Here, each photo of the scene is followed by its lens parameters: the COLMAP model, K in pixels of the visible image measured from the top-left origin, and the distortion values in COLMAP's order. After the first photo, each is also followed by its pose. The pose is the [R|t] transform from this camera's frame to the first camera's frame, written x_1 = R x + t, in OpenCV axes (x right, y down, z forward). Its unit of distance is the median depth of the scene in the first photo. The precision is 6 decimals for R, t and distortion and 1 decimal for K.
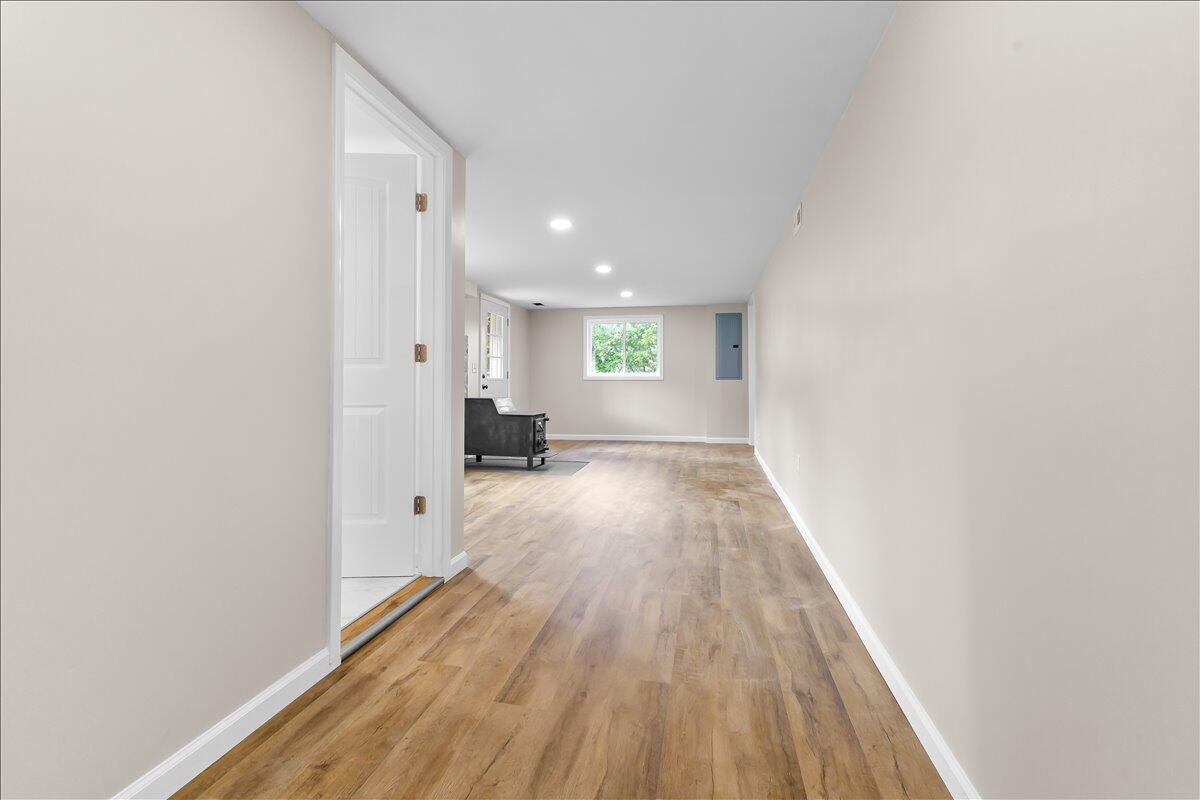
lens RADIAL K [[523.2, 0, 600.3], [0, 523.2, 391.3], [0, 0, 1]] dist [0.009721, -0.002600]
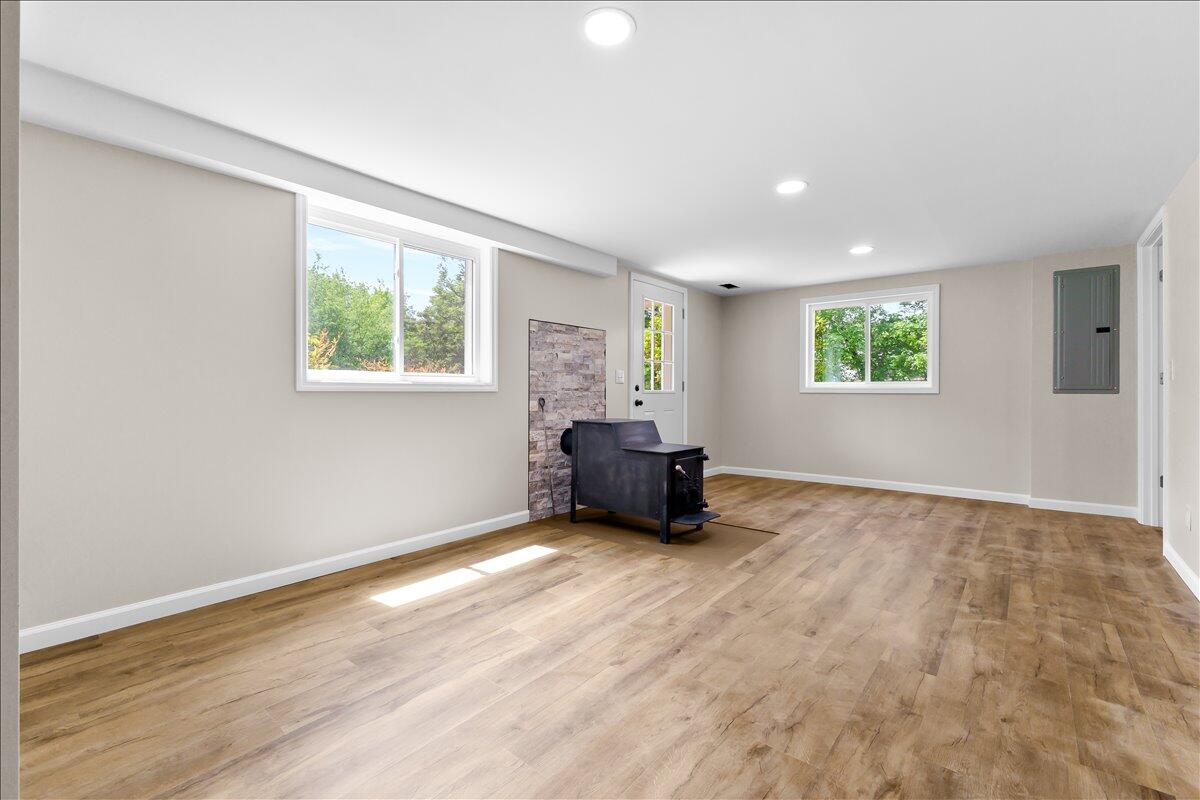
lens RADIAL K [[523.2, 0, 598.9], [0, 523.2, 397.6], [0, 0, 1]] dist [0.009721, -0.002600]
pose [[0.885392, 0.006261, -0.464803, 0.065100], [-0.009906, 0.999936, -0.005399, -0.011319], [0.464740, 0.009384, 0.885398, 0.342256]]
